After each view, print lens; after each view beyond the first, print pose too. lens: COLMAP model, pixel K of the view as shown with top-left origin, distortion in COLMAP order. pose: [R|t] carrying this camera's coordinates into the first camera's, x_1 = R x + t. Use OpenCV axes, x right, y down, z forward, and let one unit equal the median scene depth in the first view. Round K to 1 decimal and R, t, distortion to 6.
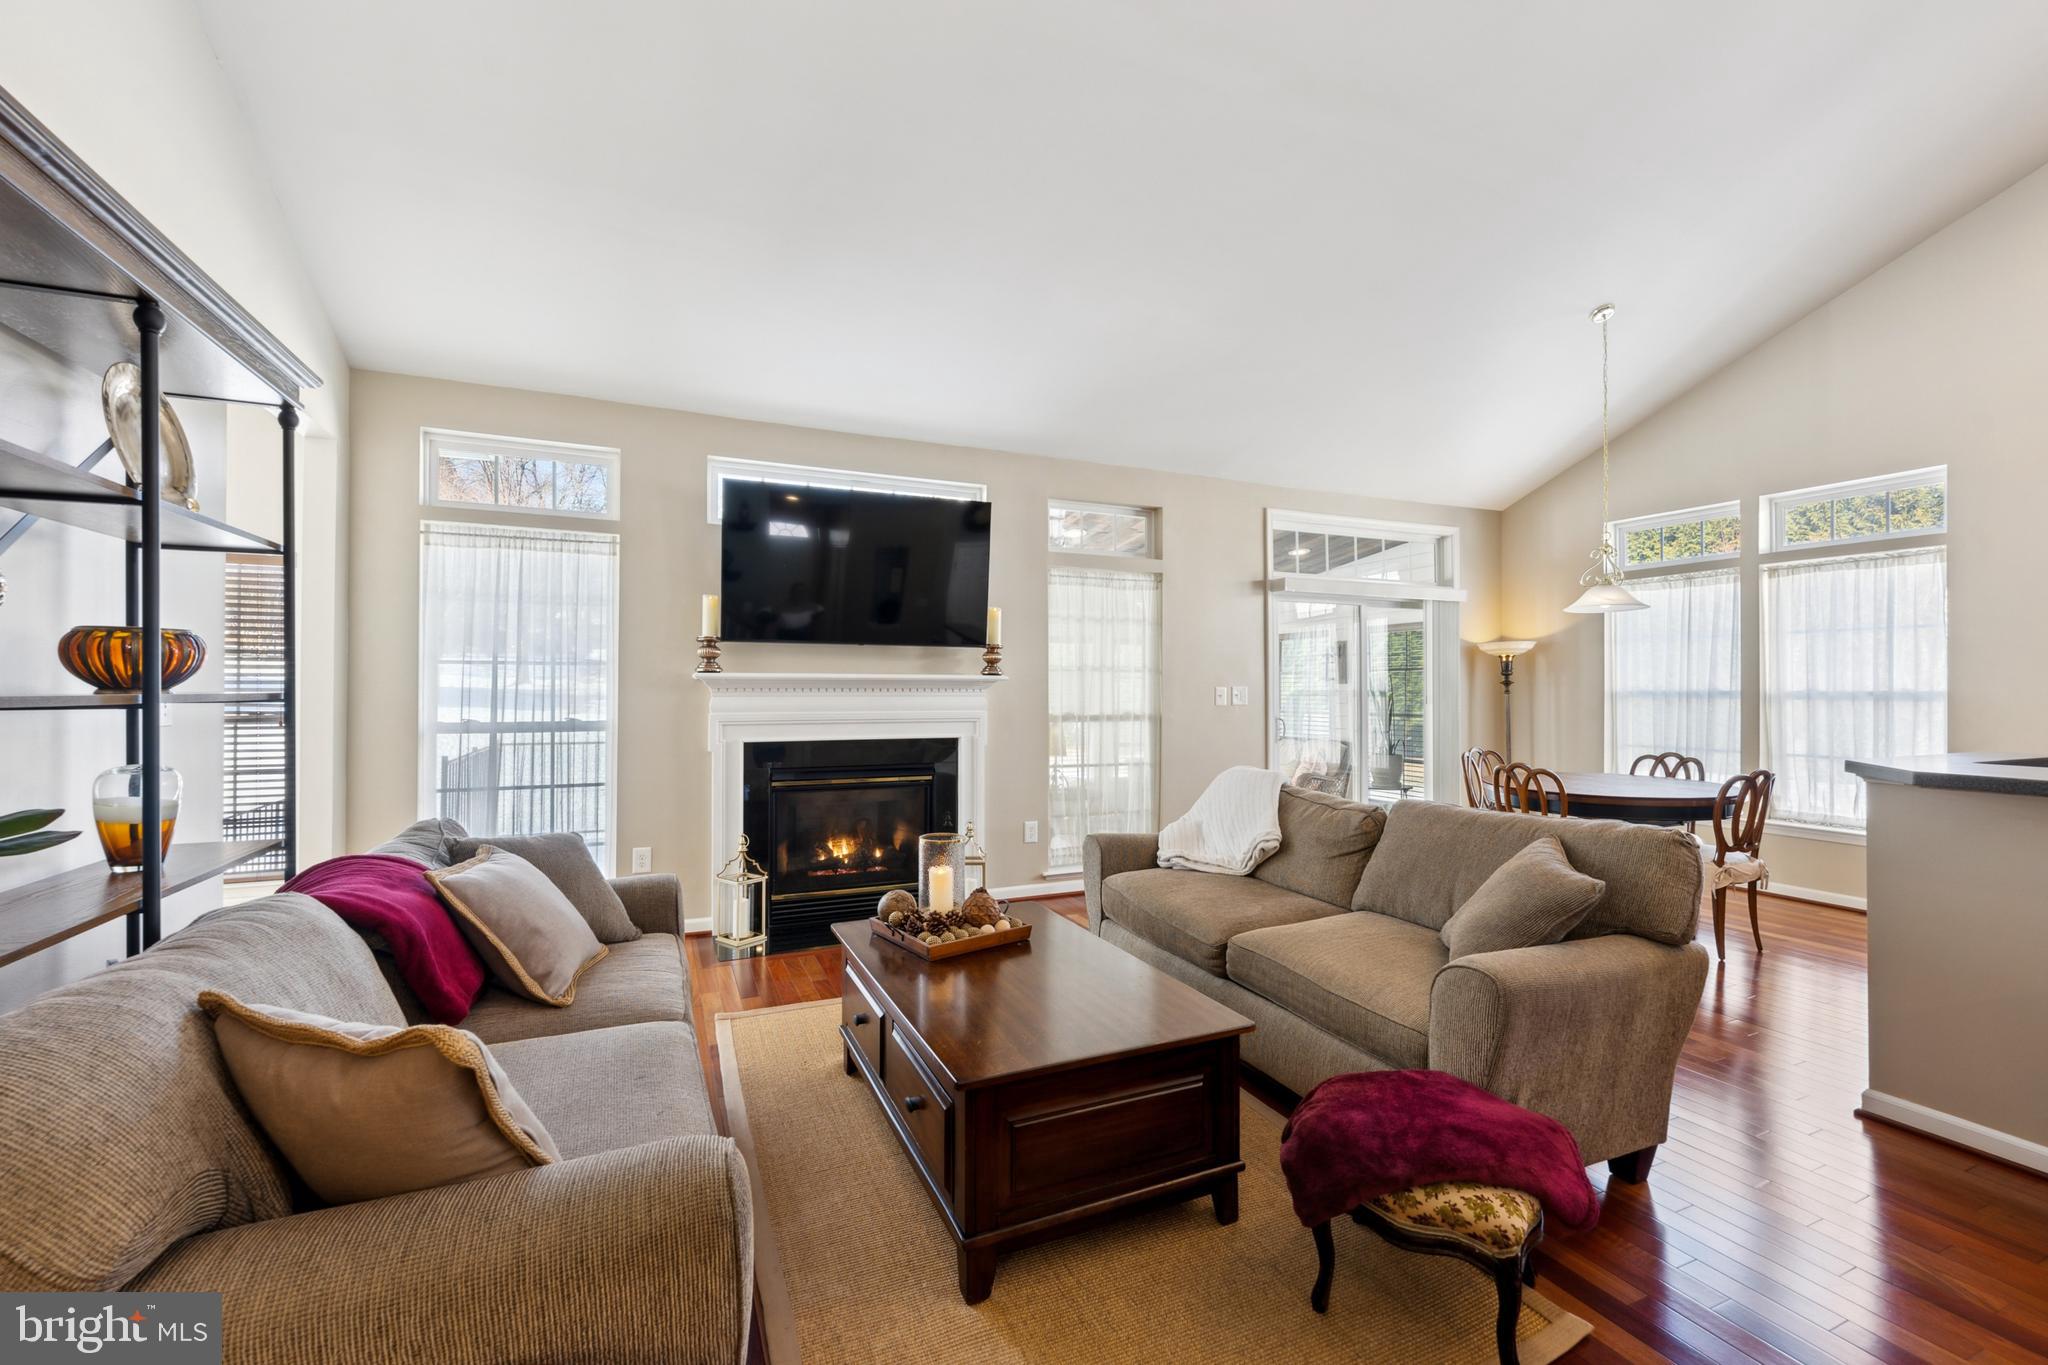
lens RADIAL K [[853.0, 0, 1015.6], [0, 853.0, 686.8], [0, 0, 1]] dist [-0.000274, -0.000235]
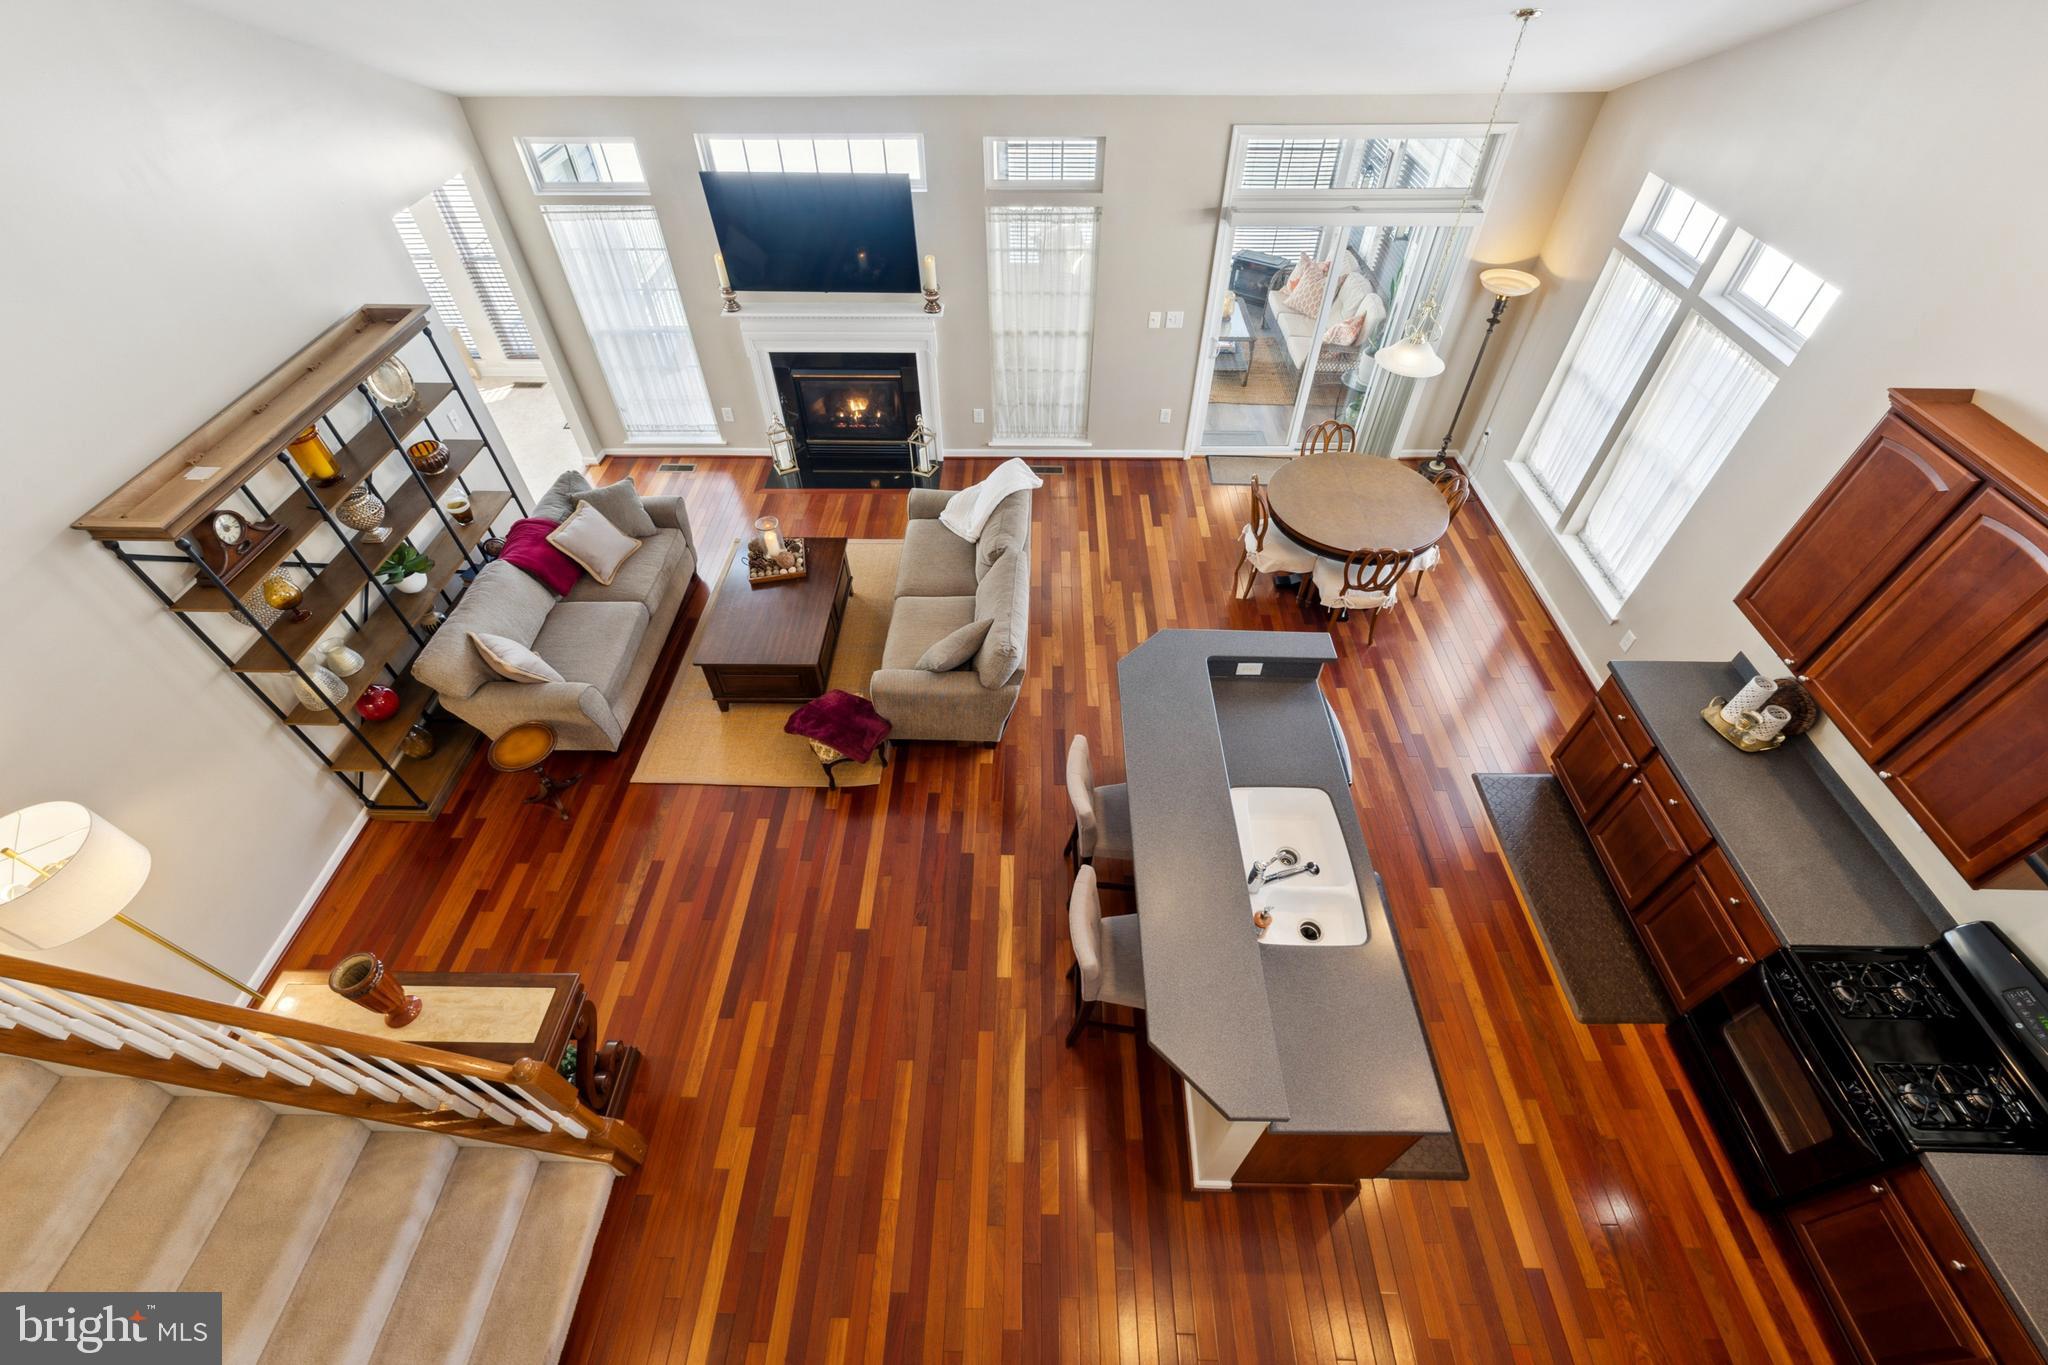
lens RADIAL K [[824.8, 0, 1012.5], [0, 824.8, 681.0], [0, 0, 1]] dist [0.000016, -0.000039]
pose [[0.904400, 0.303454, -0.299961, 0.610040], [0.013966, 0.681573, 0.731617, -0.527641], [0.426458, -0.665863, 0.612176, -0.106571]]
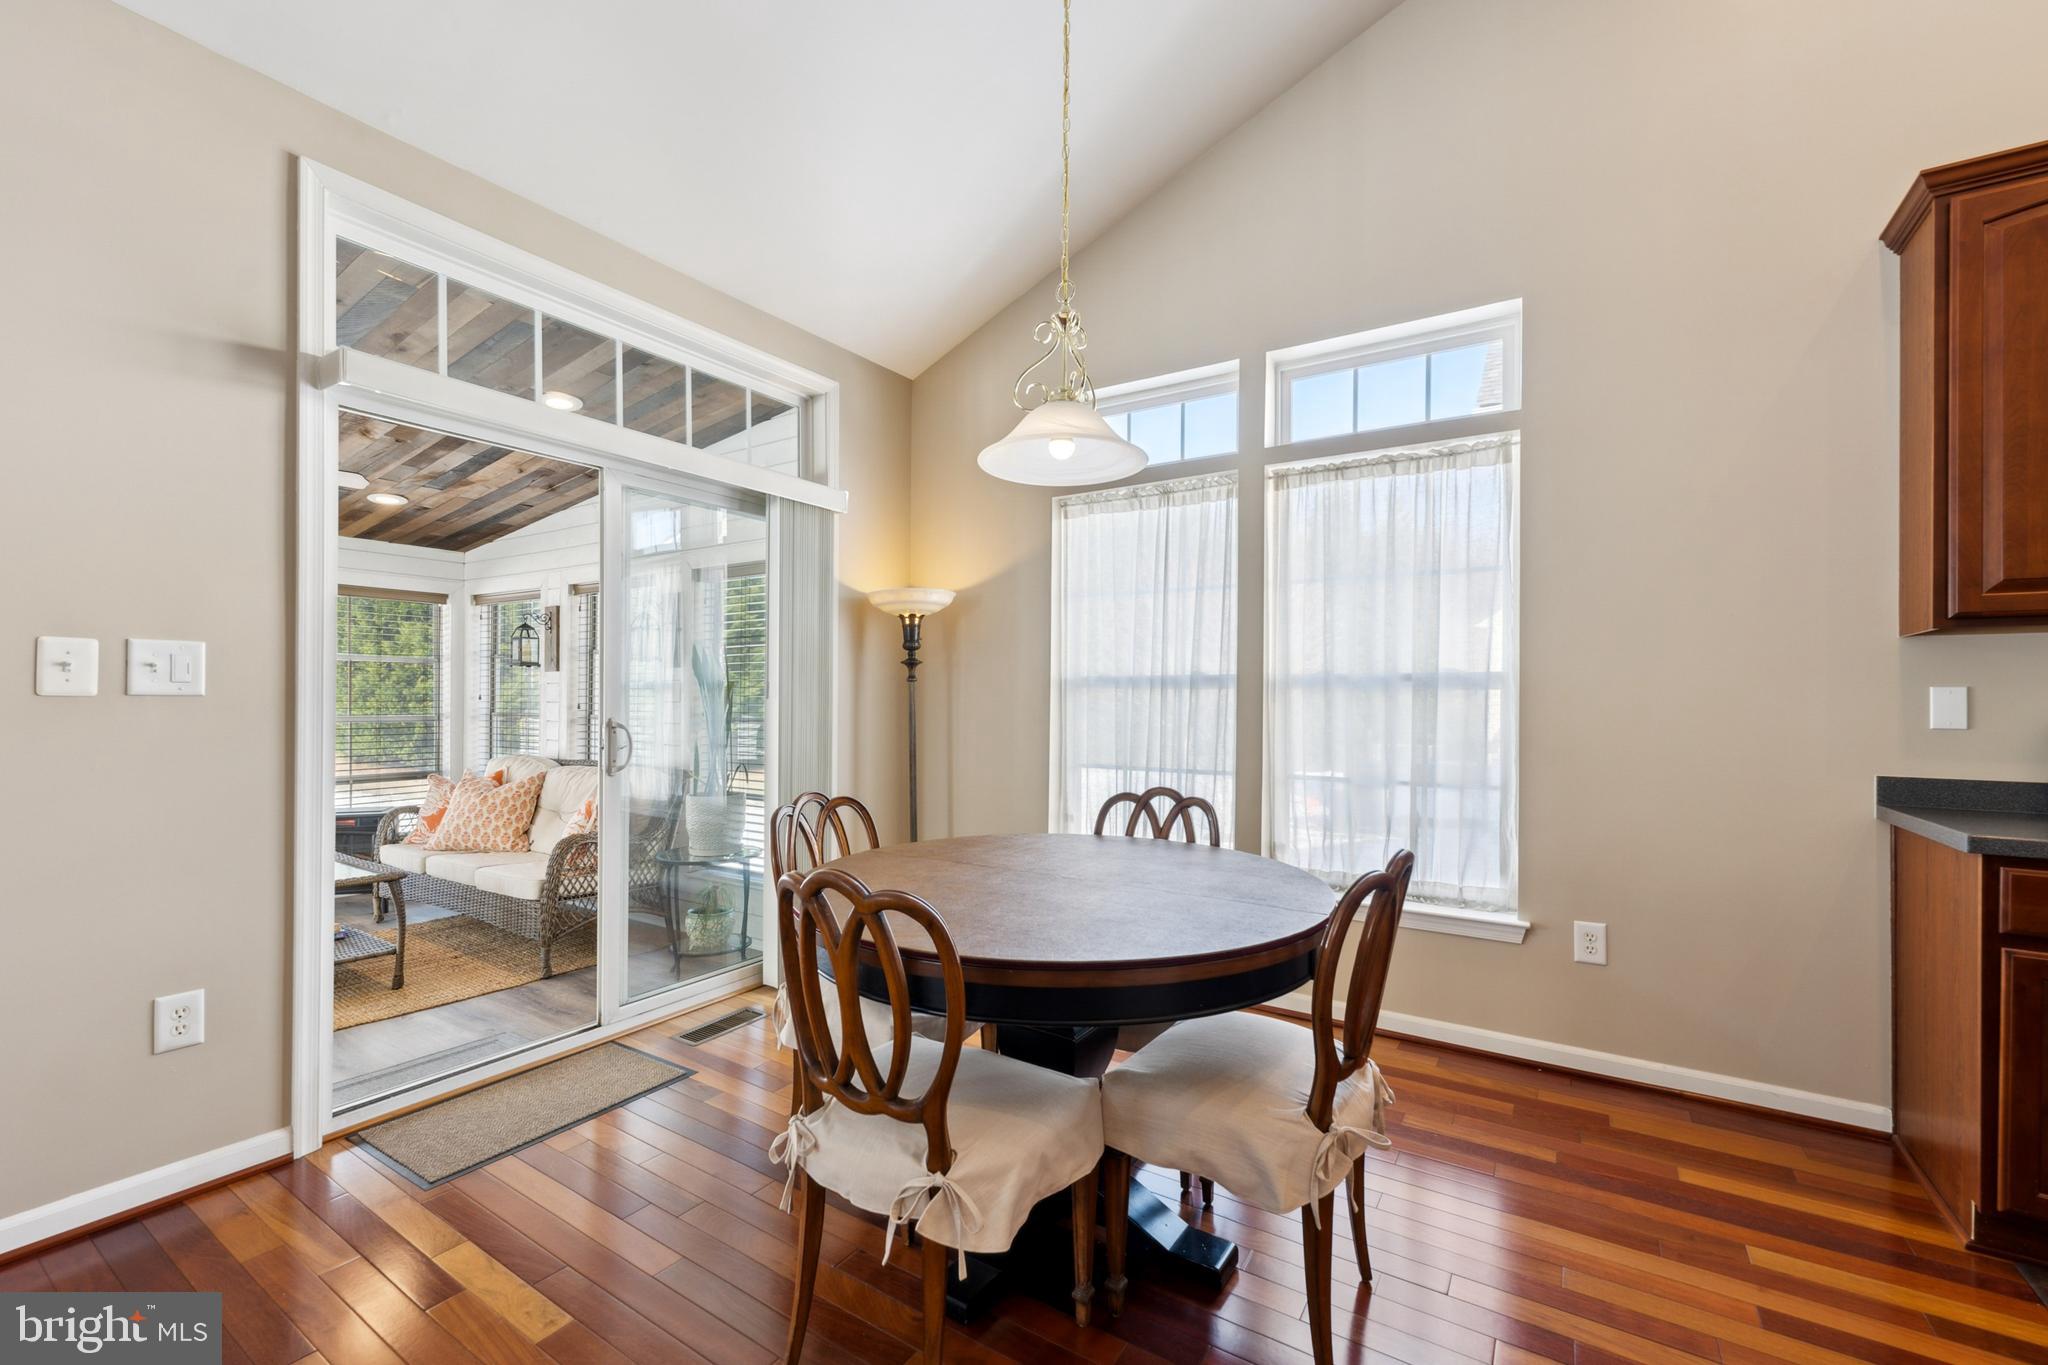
lens RADIAL K [[858.3, 0, 1020.3], [0, 858.3, 686.7], [0, 0, 1]] dist [-0.001331, -0.000258]
pose [[0.838034, 0.010422, 0.545519, 0.403030], [-0.007639, 0.999944, -0.007368, 0.020183], [-0.545565, 0.002007, 0.838066, 0.594660]]
